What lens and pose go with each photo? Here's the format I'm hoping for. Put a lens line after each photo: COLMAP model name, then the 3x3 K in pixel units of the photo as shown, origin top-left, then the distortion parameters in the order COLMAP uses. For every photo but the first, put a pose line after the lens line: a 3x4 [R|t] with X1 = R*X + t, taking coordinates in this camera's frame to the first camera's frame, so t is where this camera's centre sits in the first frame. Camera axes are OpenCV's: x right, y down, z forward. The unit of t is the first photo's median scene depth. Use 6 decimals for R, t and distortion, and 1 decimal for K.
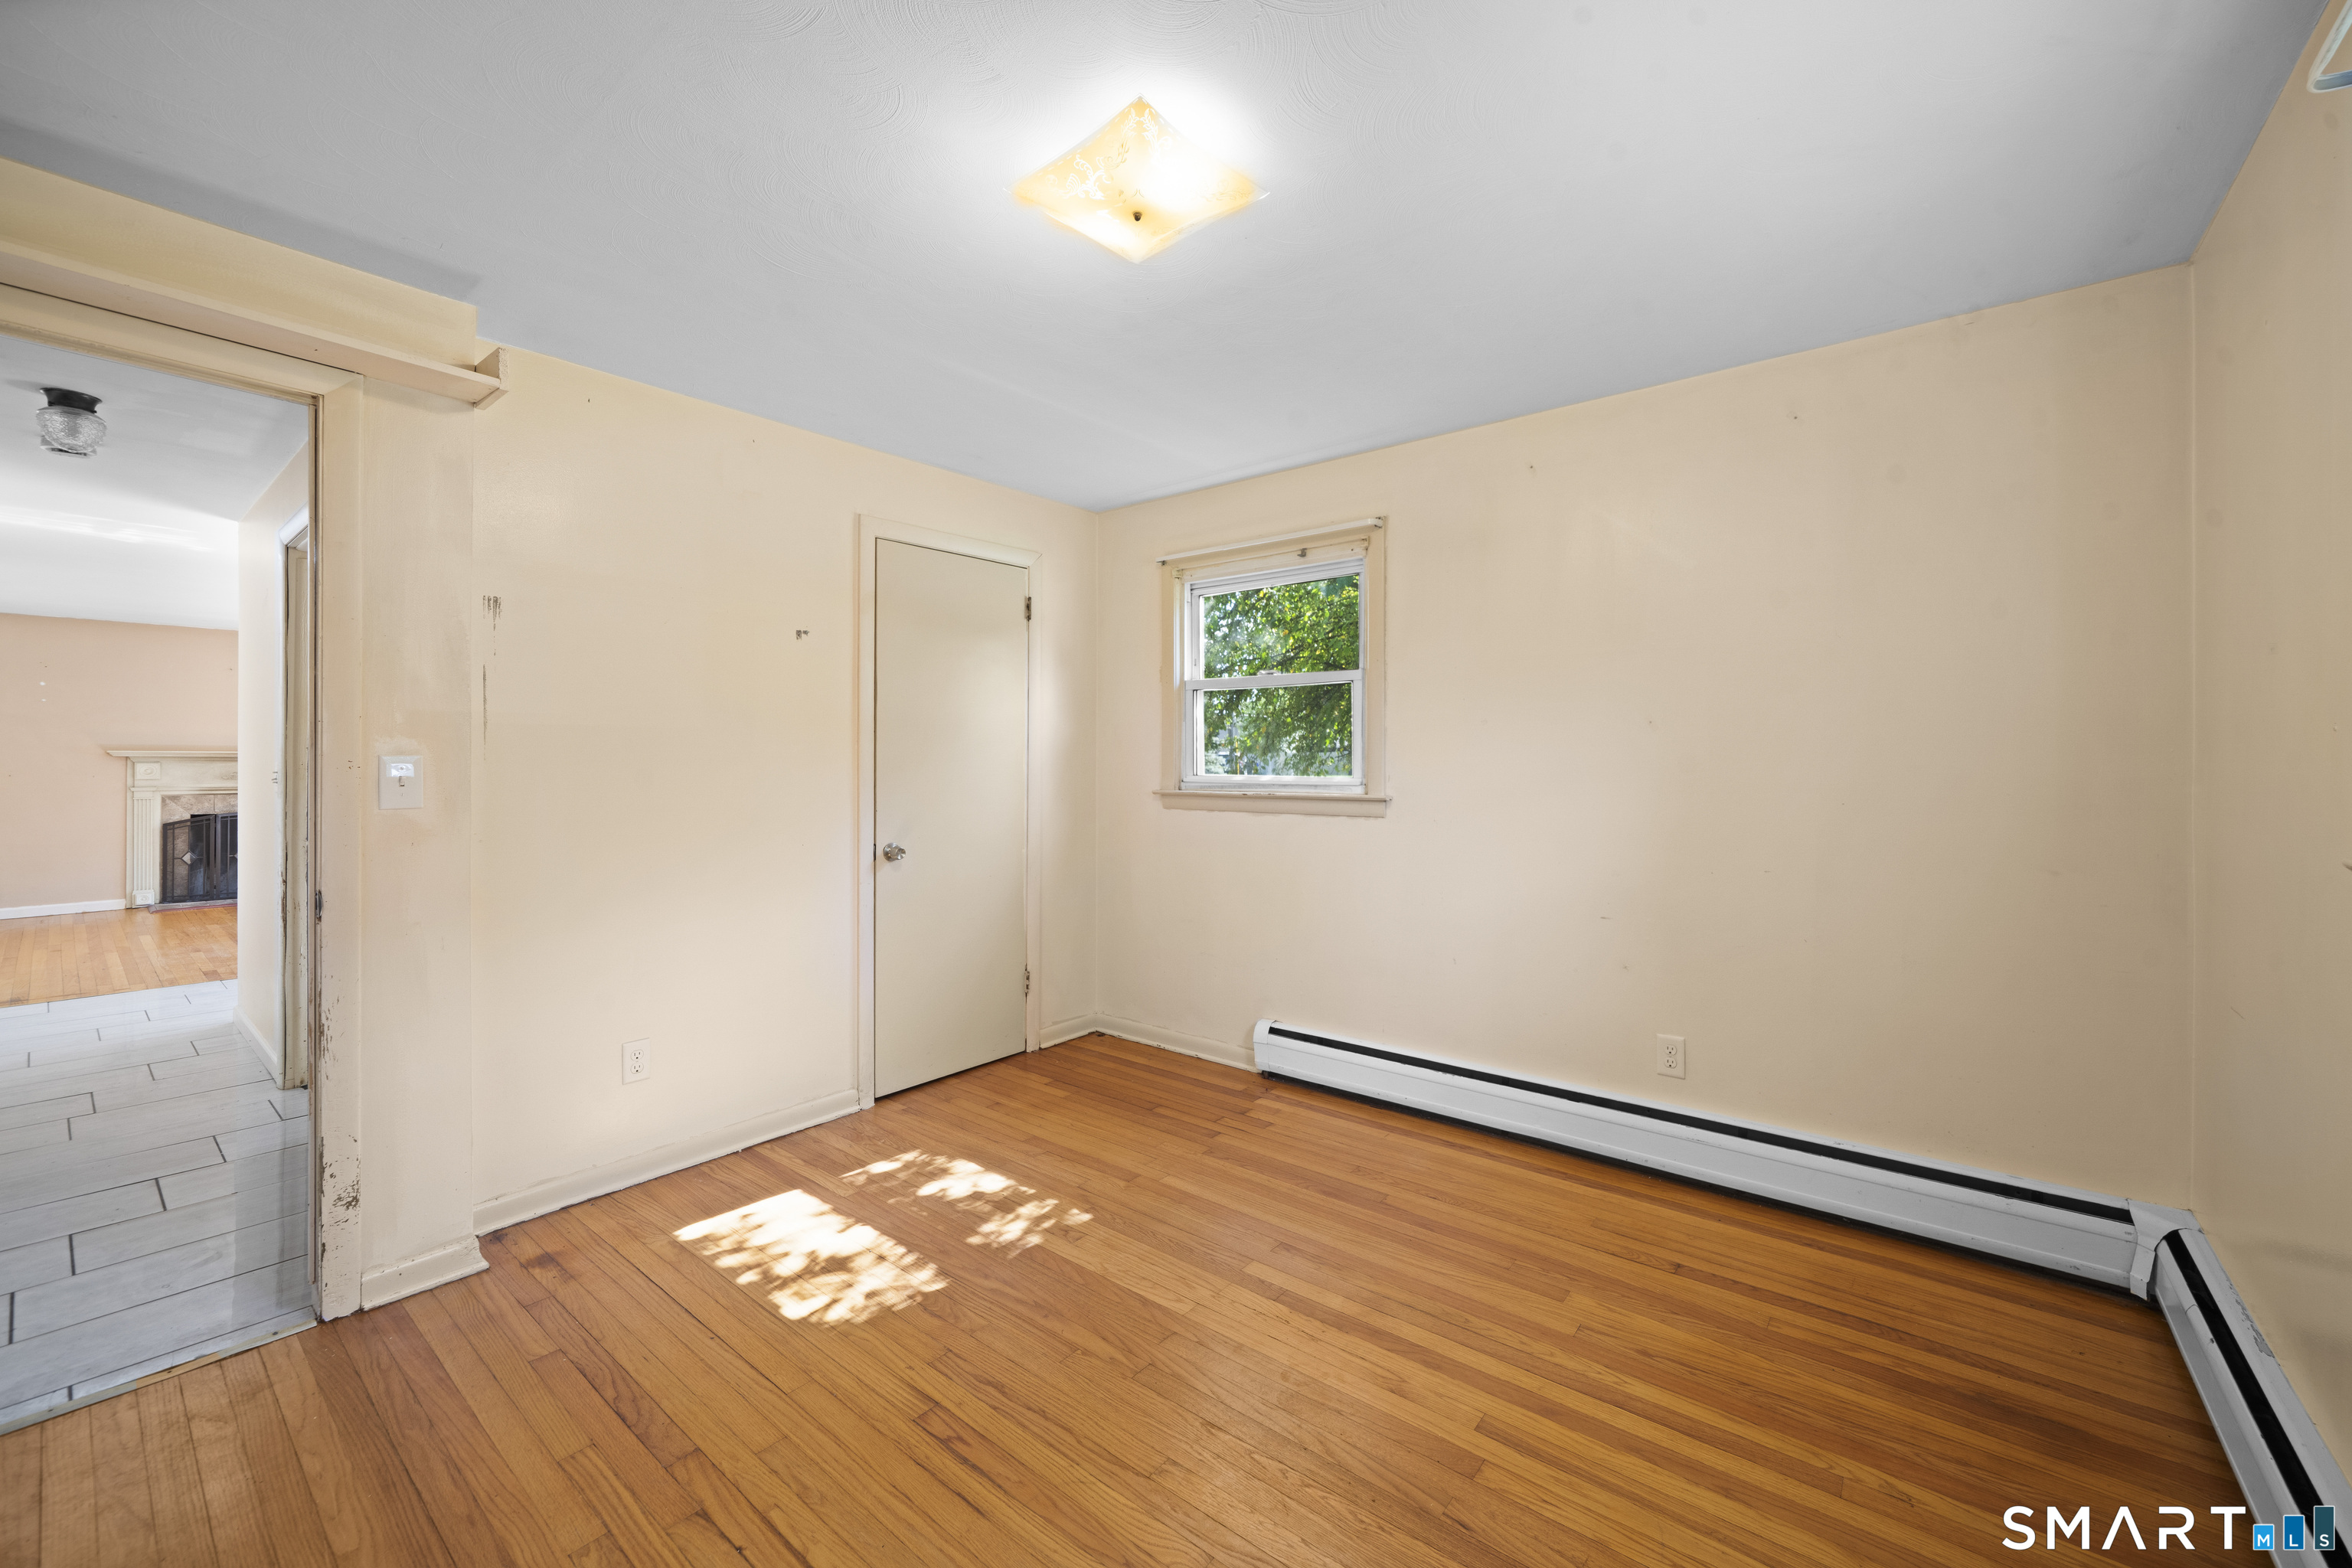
lens RADIAL K [[918.6, 0, 1173.5], [0, 918.6, 757.2], [0, 0, 1]] dist [0.000594, -0.000058]
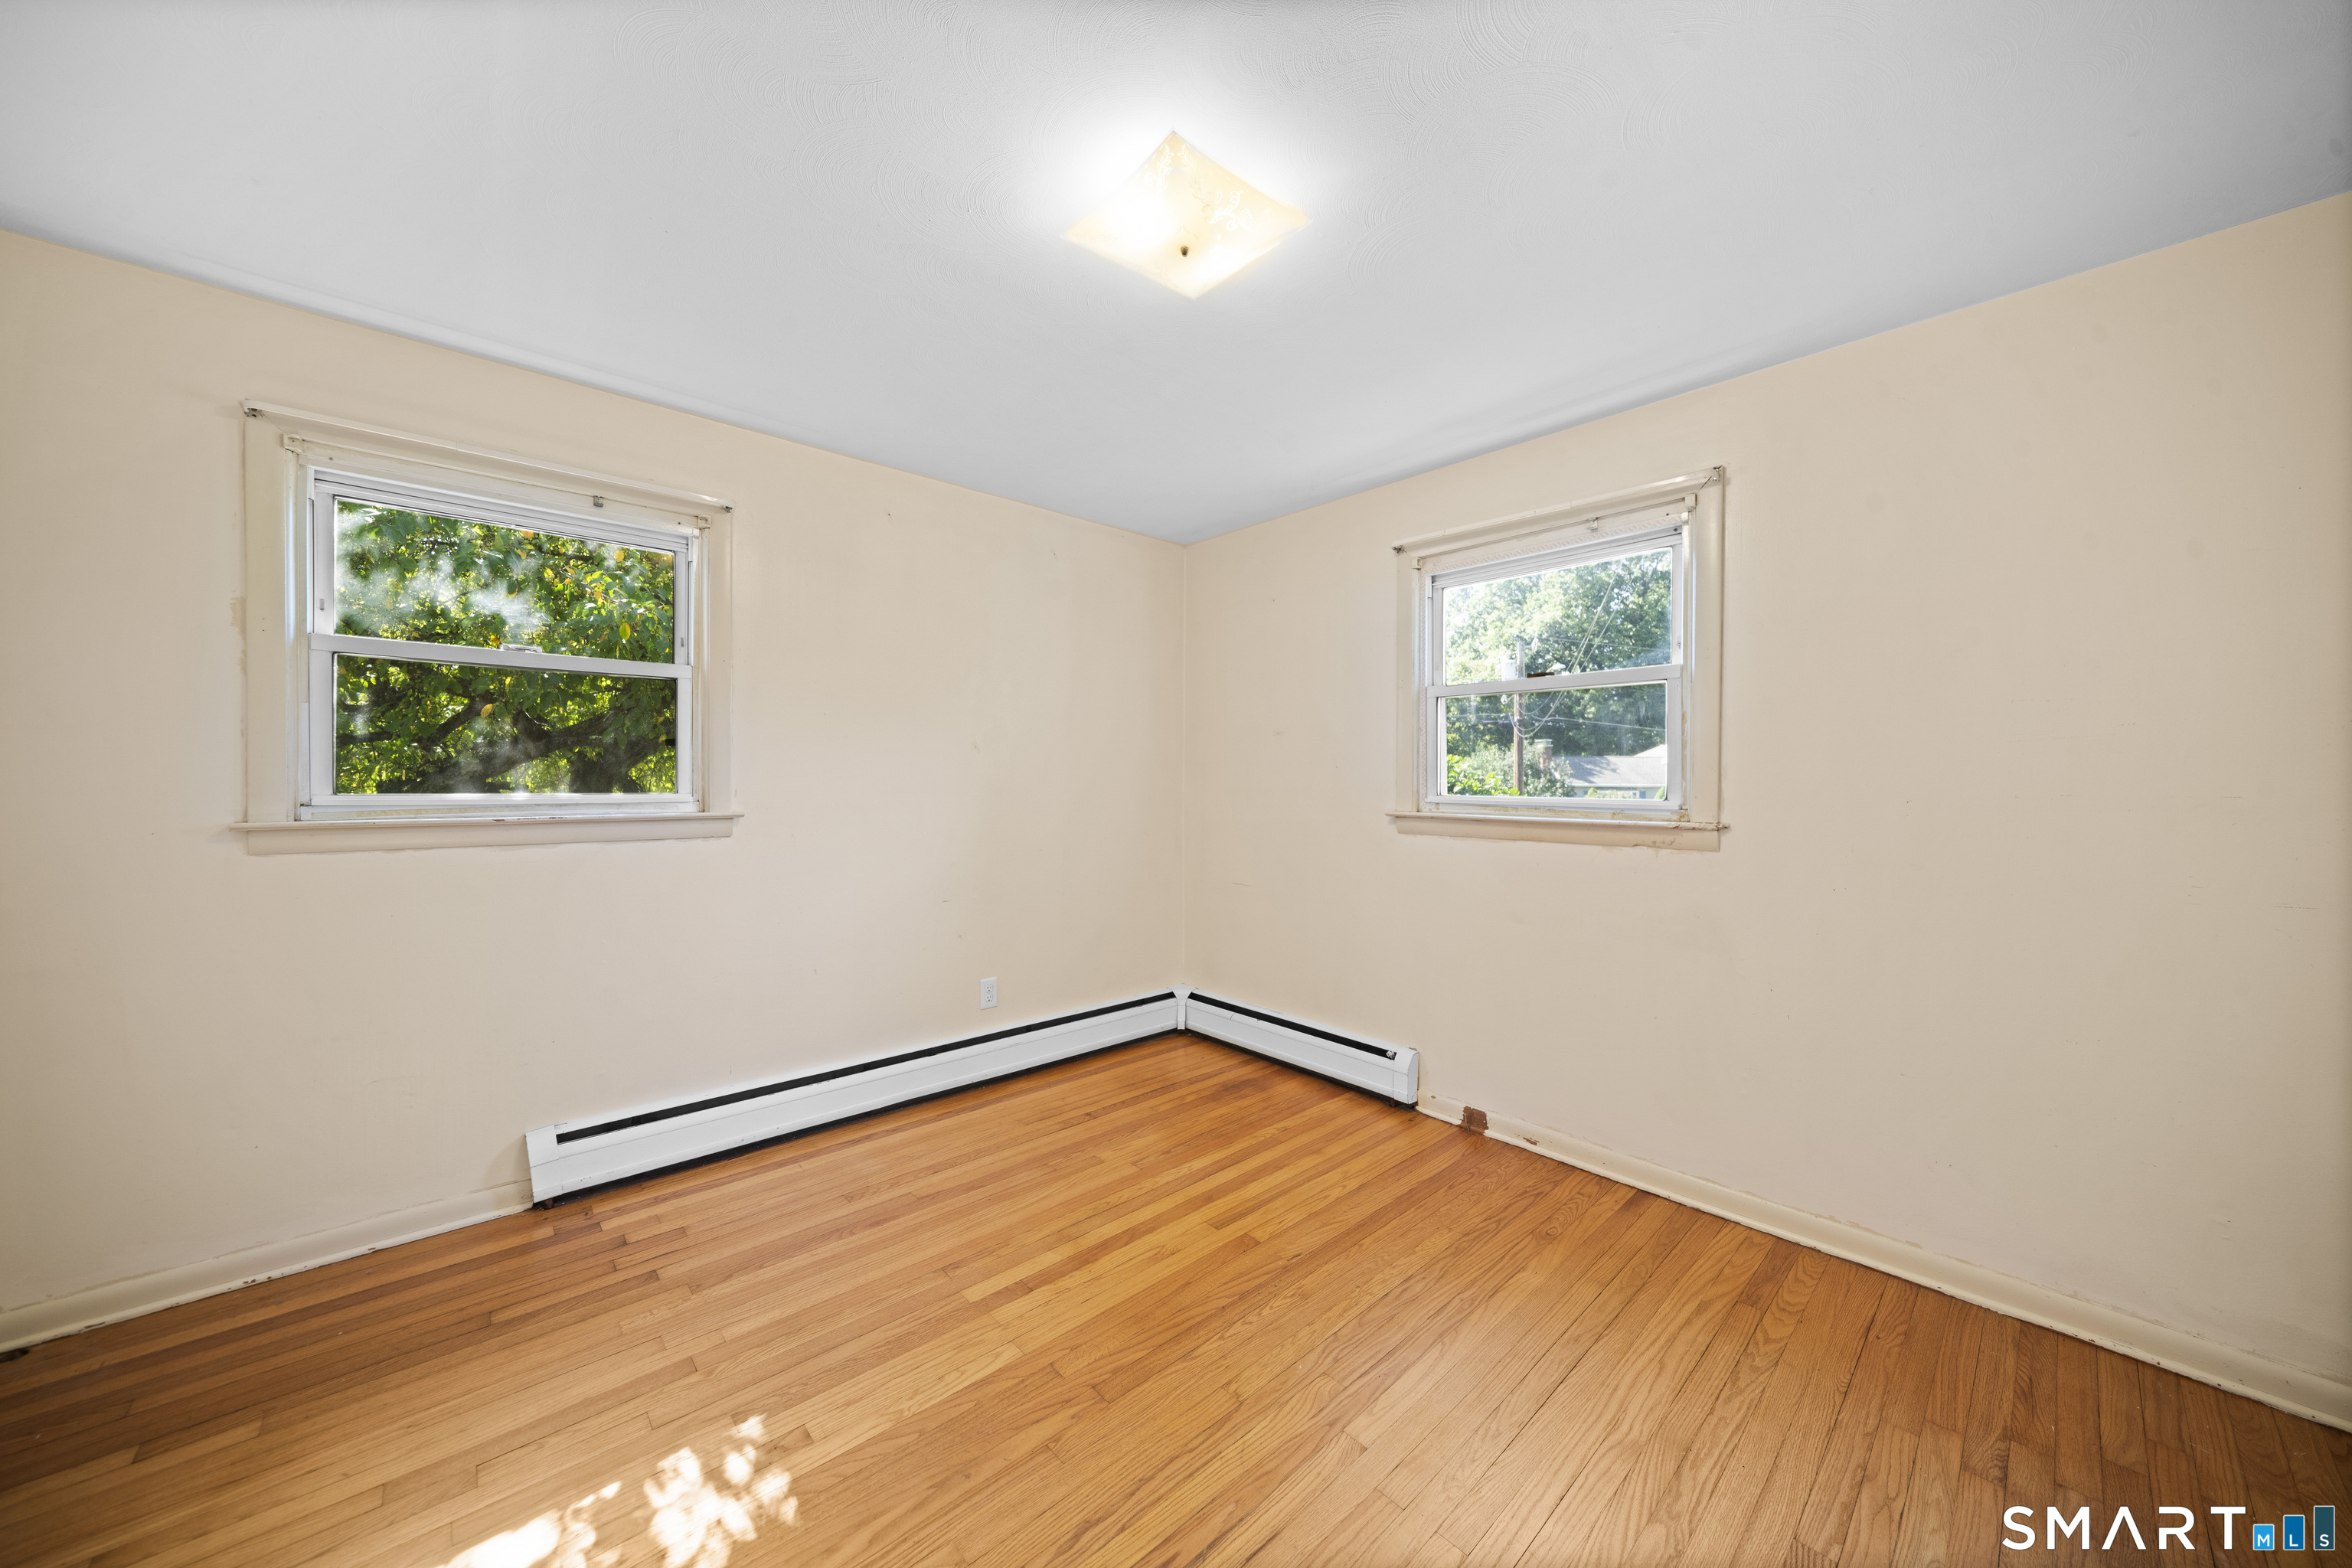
lens RADIAL K [[815.2, 0, 1176.0], [0, 815.2, 784.0], [0, 0, 1]] dist [-0.003305, -0.000220]
pose [[0.148743, -0.005080, 0.988863, -0.657610], [-0.011111, 0.999915, 0.006808, 0.005115], [-0.988813, -0.012000, 0.148674, 0.596264]]
